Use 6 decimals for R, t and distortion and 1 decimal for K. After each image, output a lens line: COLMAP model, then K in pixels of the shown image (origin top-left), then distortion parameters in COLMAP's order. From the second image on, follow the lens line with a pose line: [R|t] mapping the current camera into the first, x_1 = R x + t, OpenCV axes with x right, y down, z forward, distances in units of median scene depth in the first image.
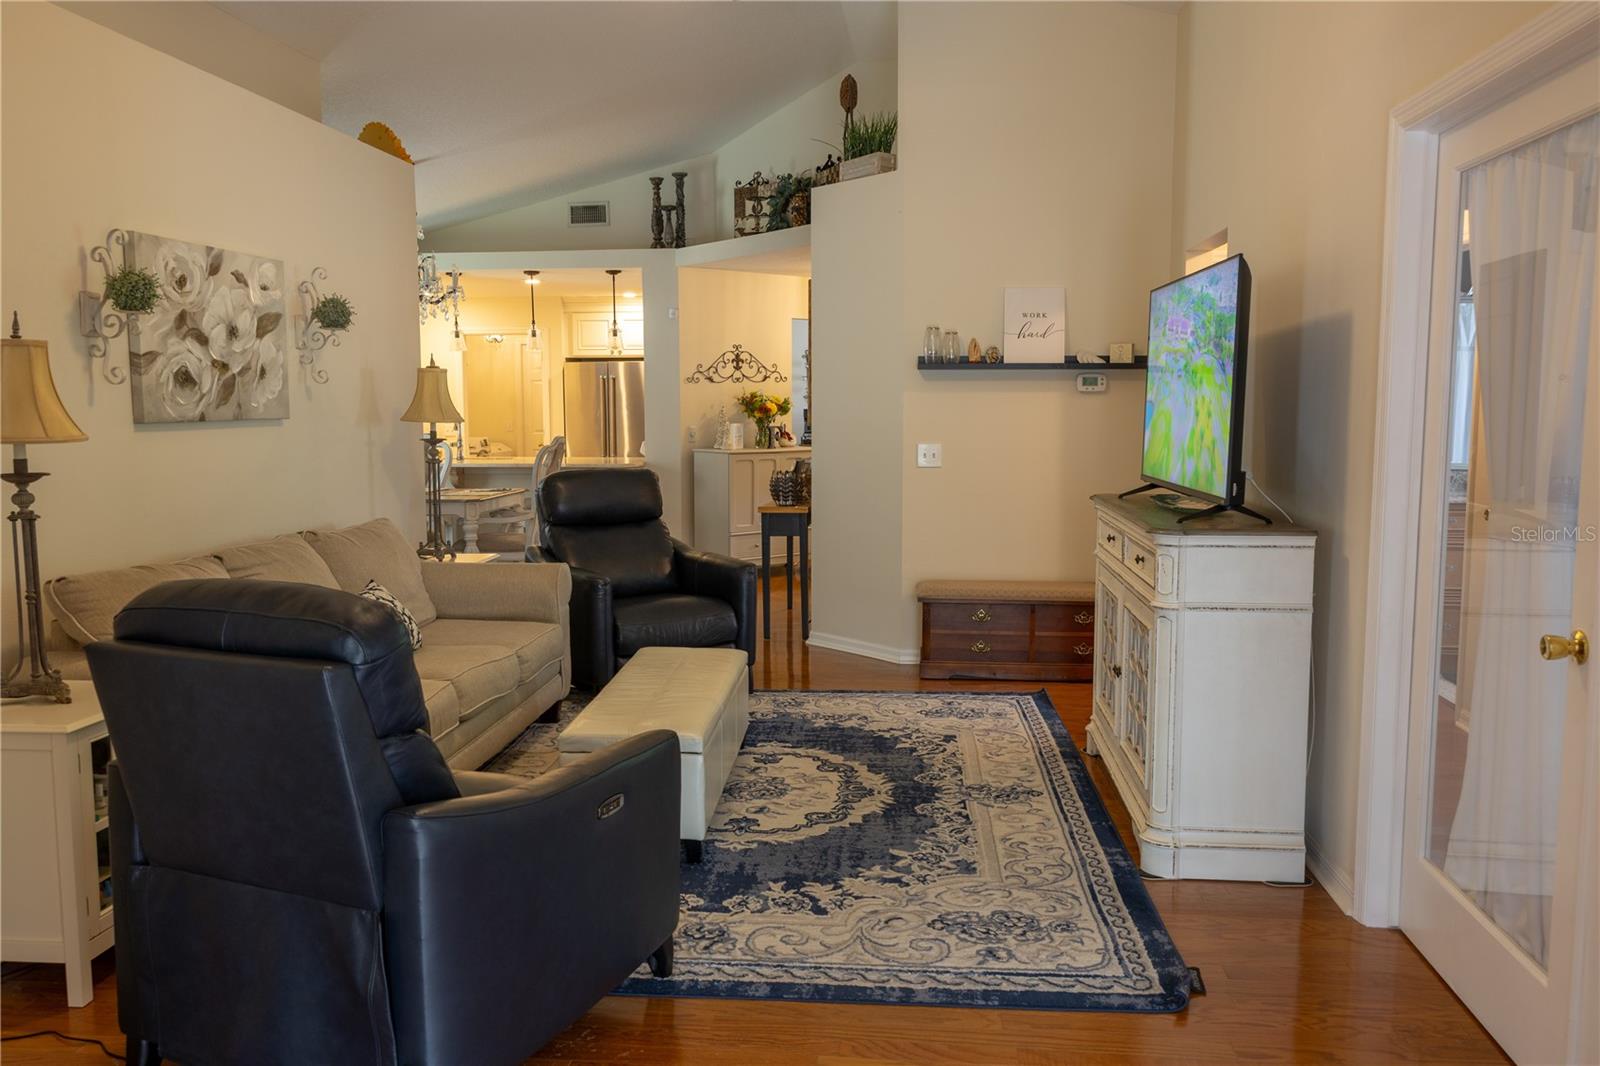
lens RADIAL K [[1275.5, 0, 799.0], [0, 1275.5, 534.5], [0, 0, 1]] dist [-0.017302, -0.001180]
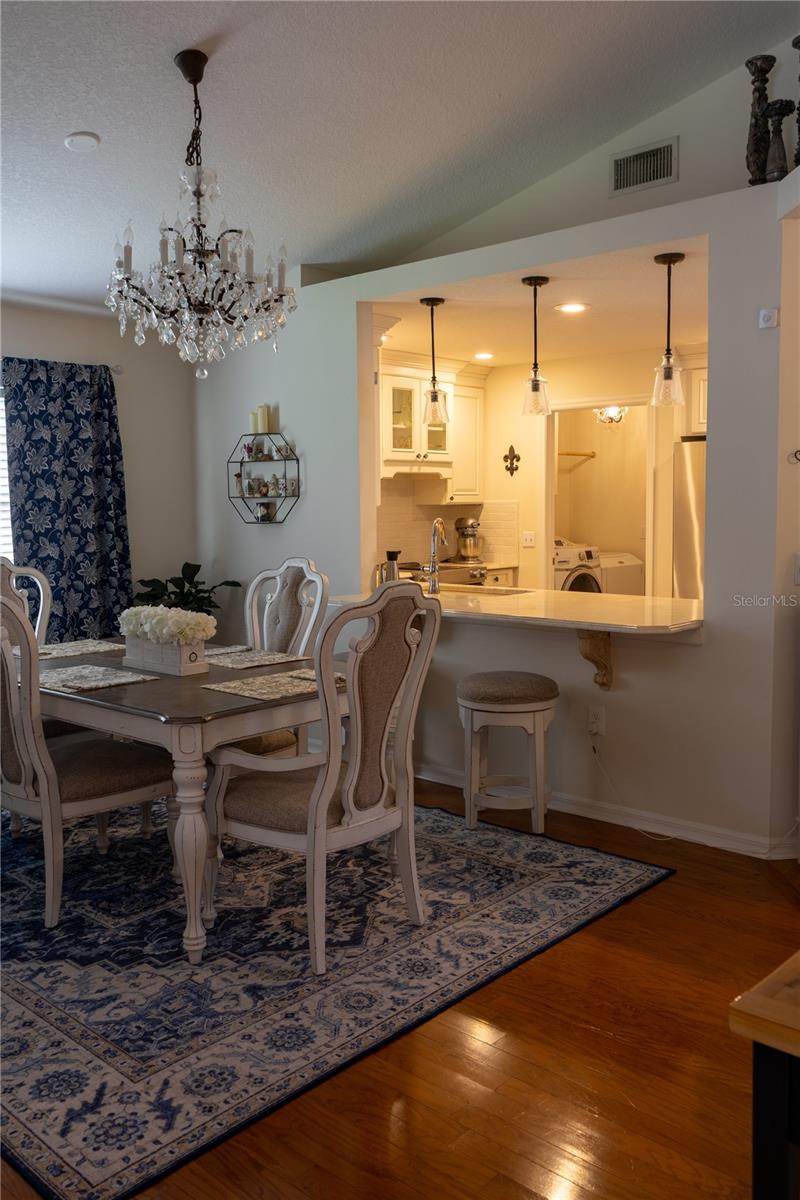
lens RADIAL K [[956.6, 0, 402.8], [0, 956.6, 596.0], [0, 0, 1]] dist [-0.017302, -0.001180]
pose [[0.803582, 0.050286, -0.593066, 0.008273], [-0.051504, 0.998562, 0.014882, -0.064914], [0.592961, 0.018587, 0.805016, 0.614486]]
